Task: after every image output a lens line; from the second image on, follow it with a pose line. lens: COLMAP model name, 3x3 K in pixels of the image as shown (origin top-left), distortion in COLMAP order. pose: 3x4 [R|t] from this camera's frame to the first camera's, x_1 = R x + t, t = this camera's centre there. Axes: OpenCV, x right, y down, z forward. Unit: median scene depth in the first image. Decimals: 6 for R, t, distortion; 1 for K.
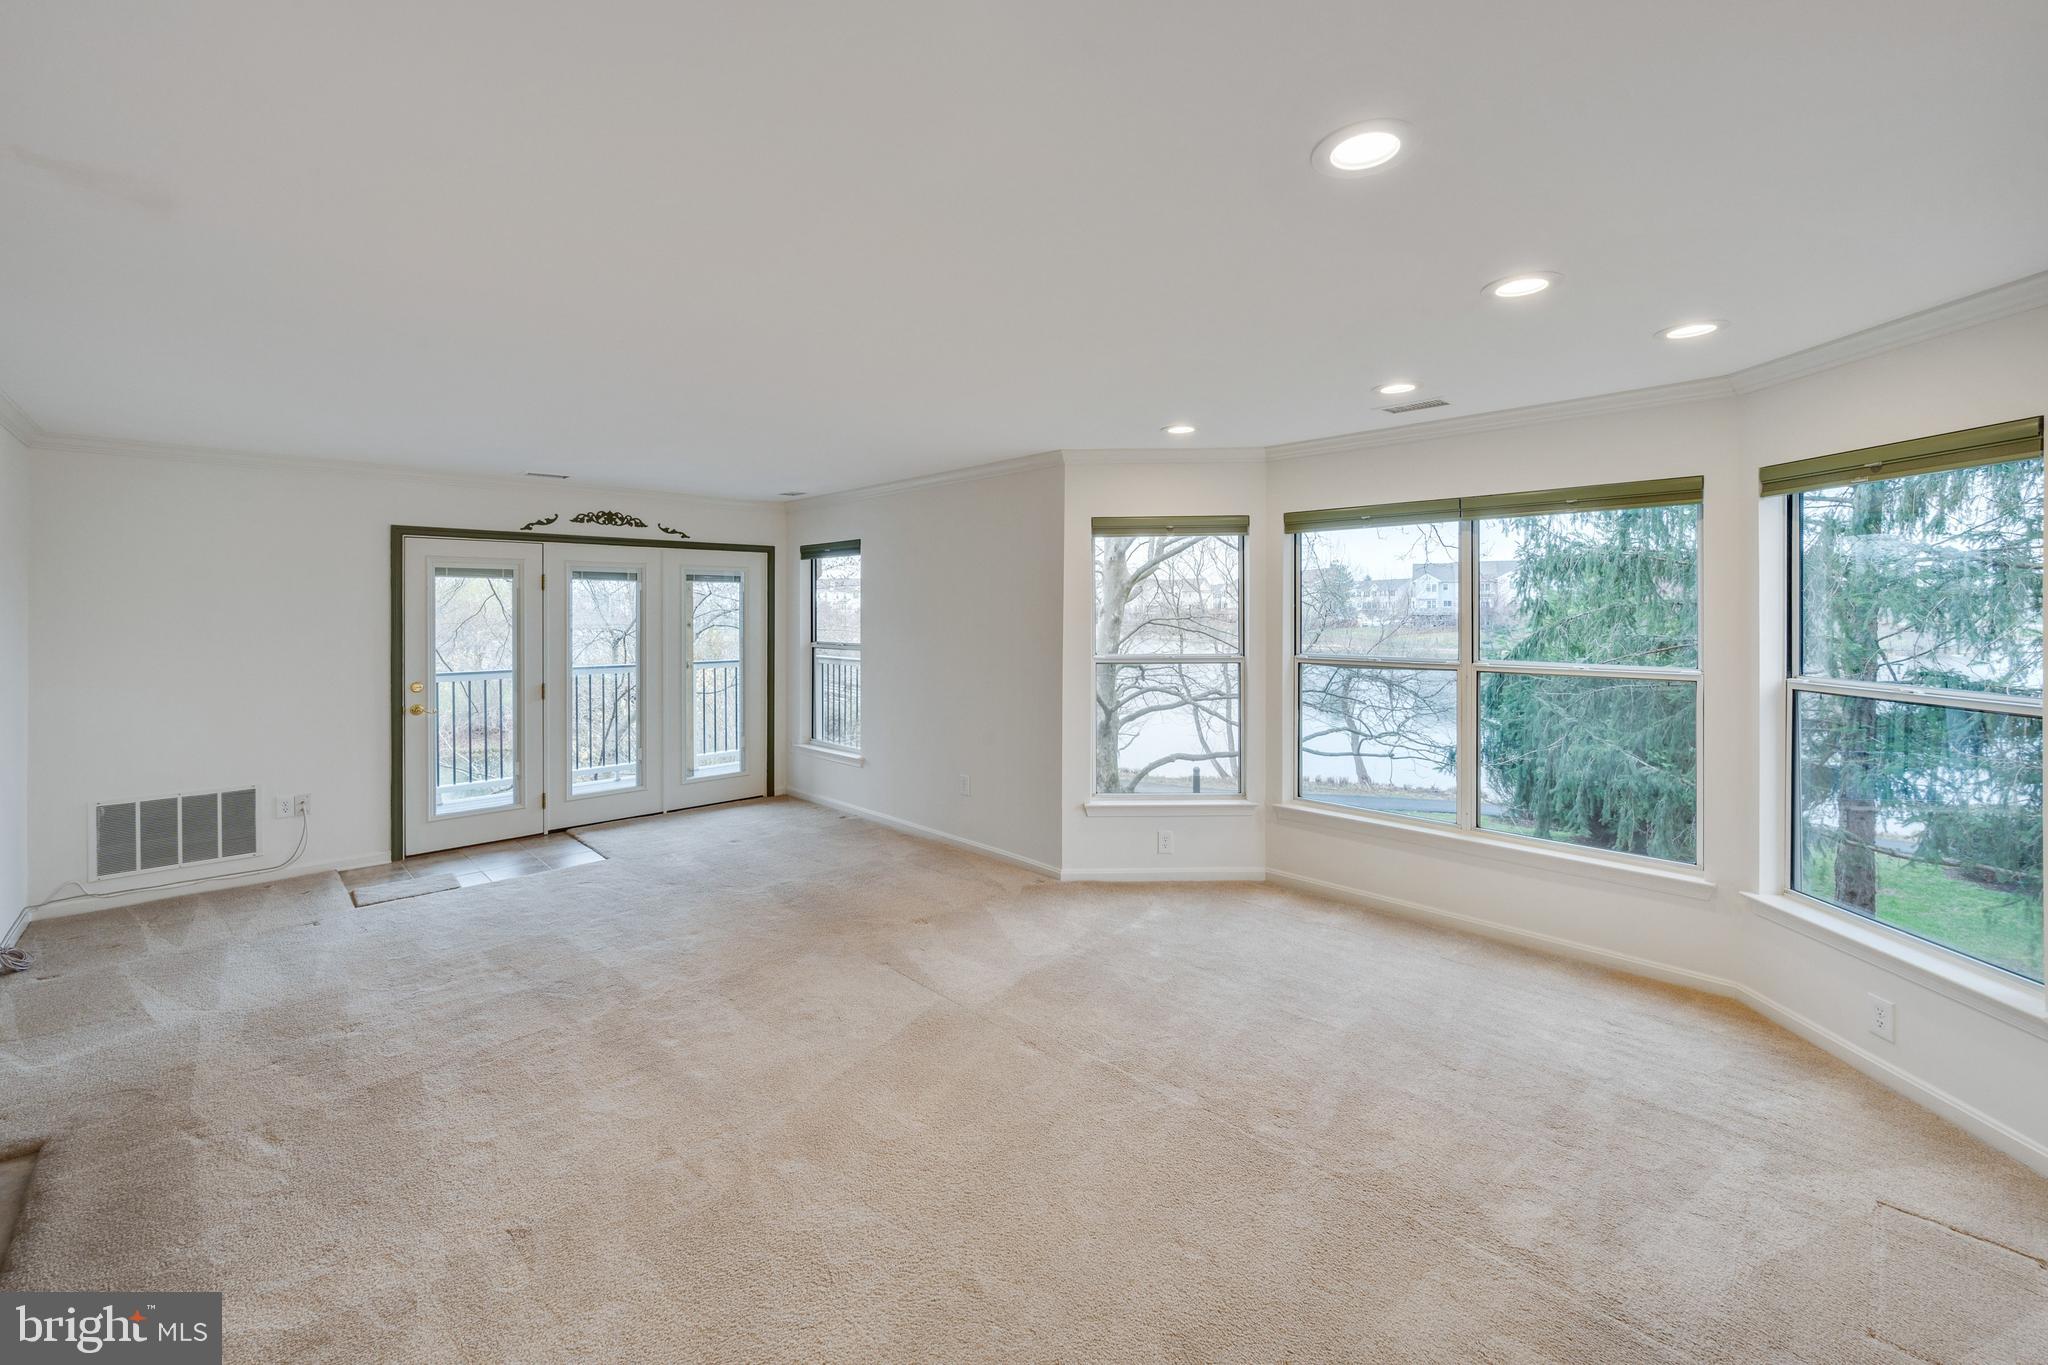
lens RADIAL K [[834.6, 0, 1024.7], [0, 834.6, 616.2], [0, 0, 1]] dist [0.001027, 0.000088]
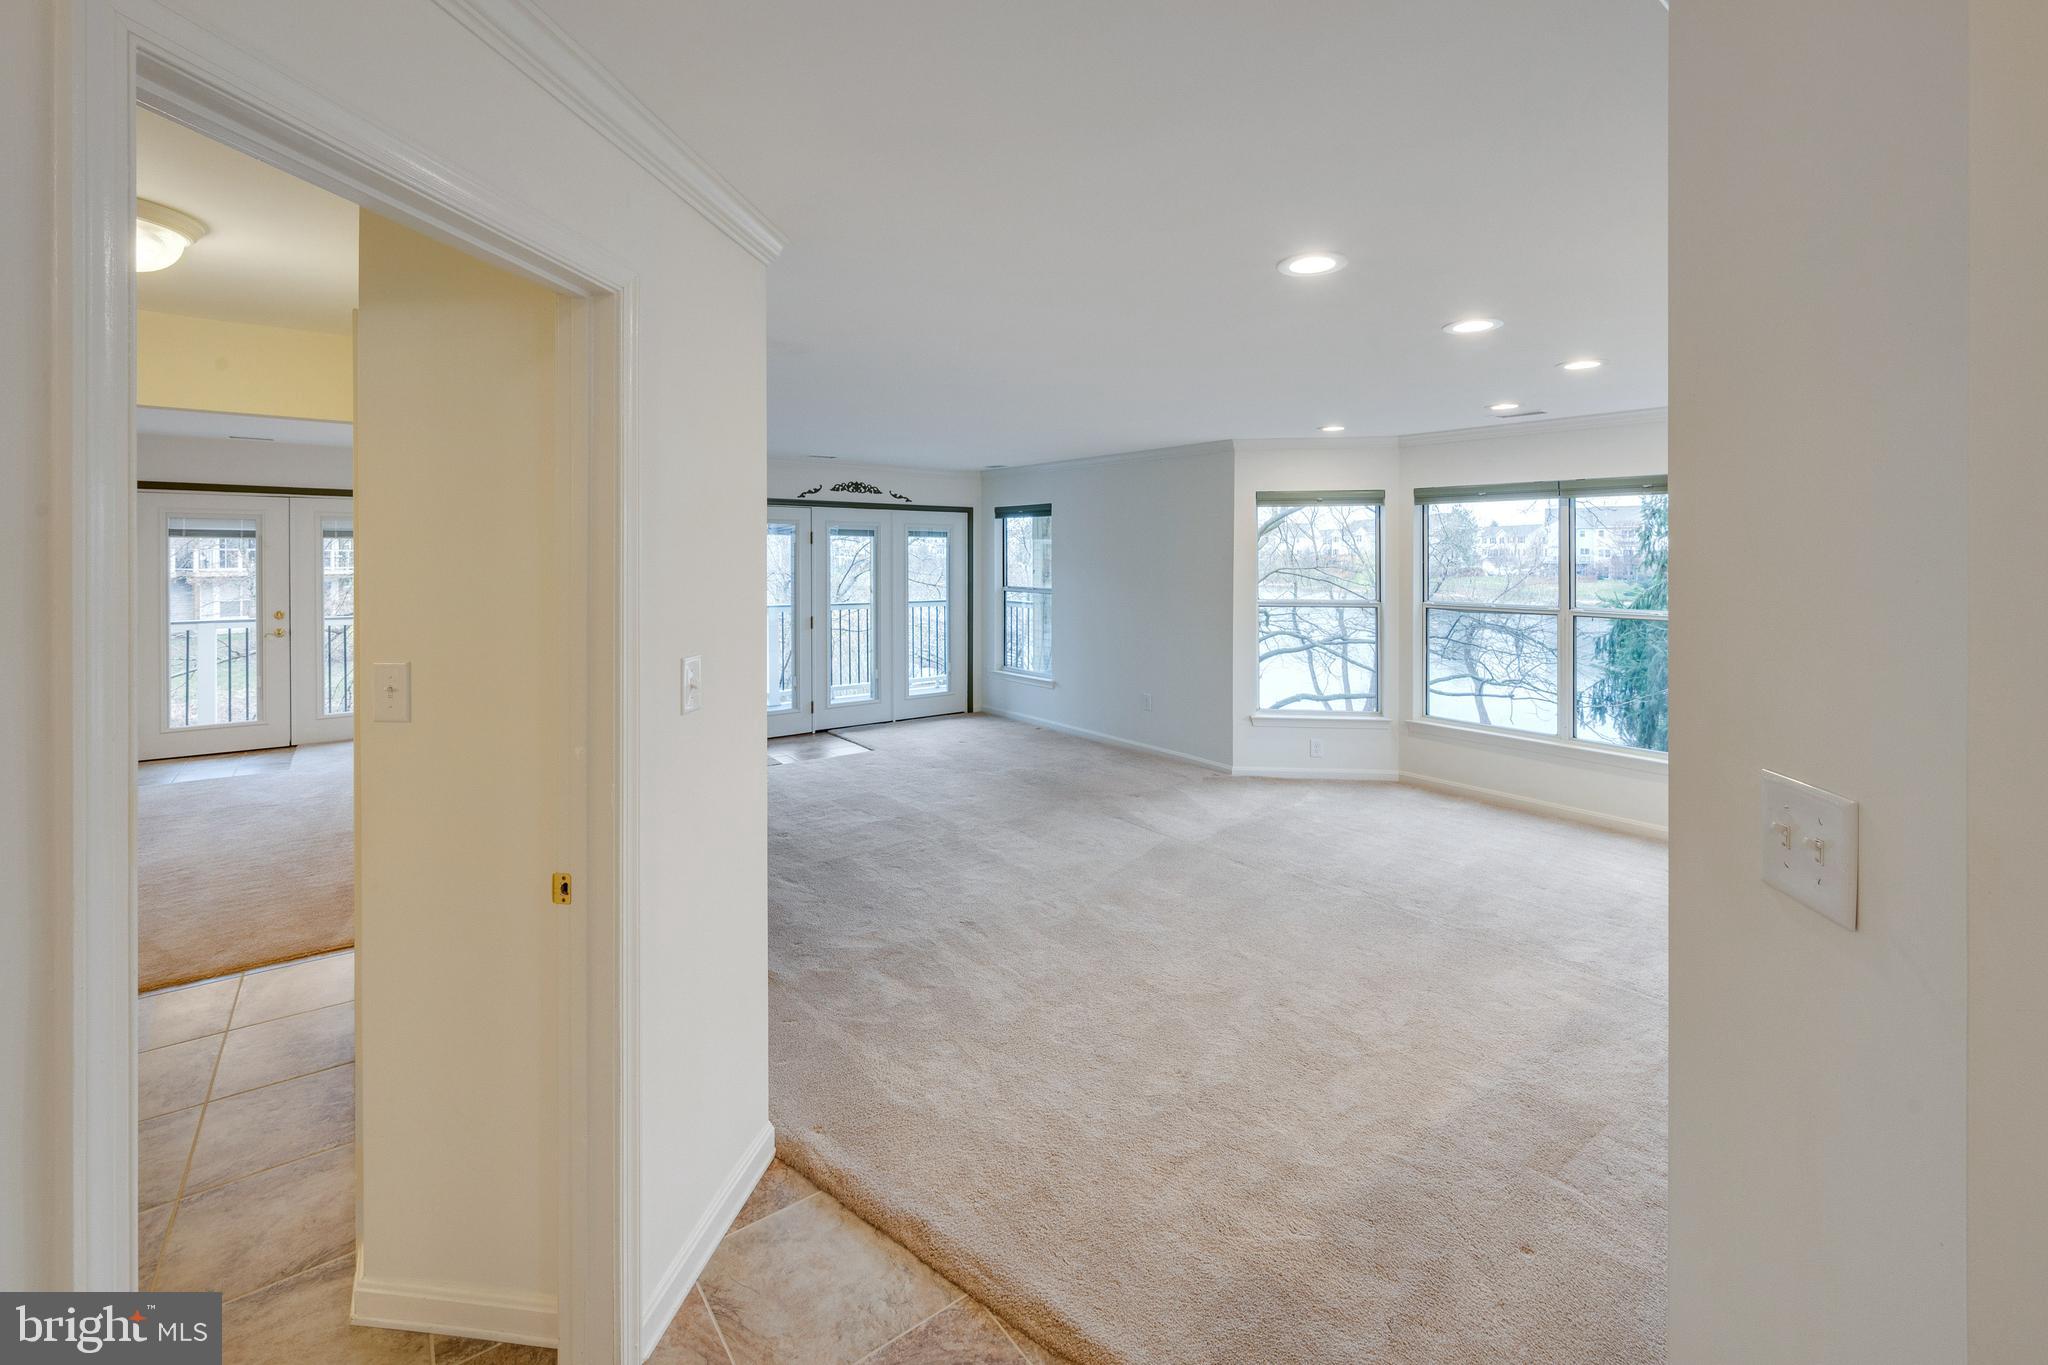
lens RADIAL K [[856.7, 0, 1018.7], [0, 856.7, 550.1], [0, 0, 1]] dist [0.001420, 0.000093]
pose [[0.993112, 0.006244, -0.117005, -0.098029], [-0.007631, 0.999906, -0.011406, -0.008724], [0.116922, 0.012220, 0.993066, -0.263183]]
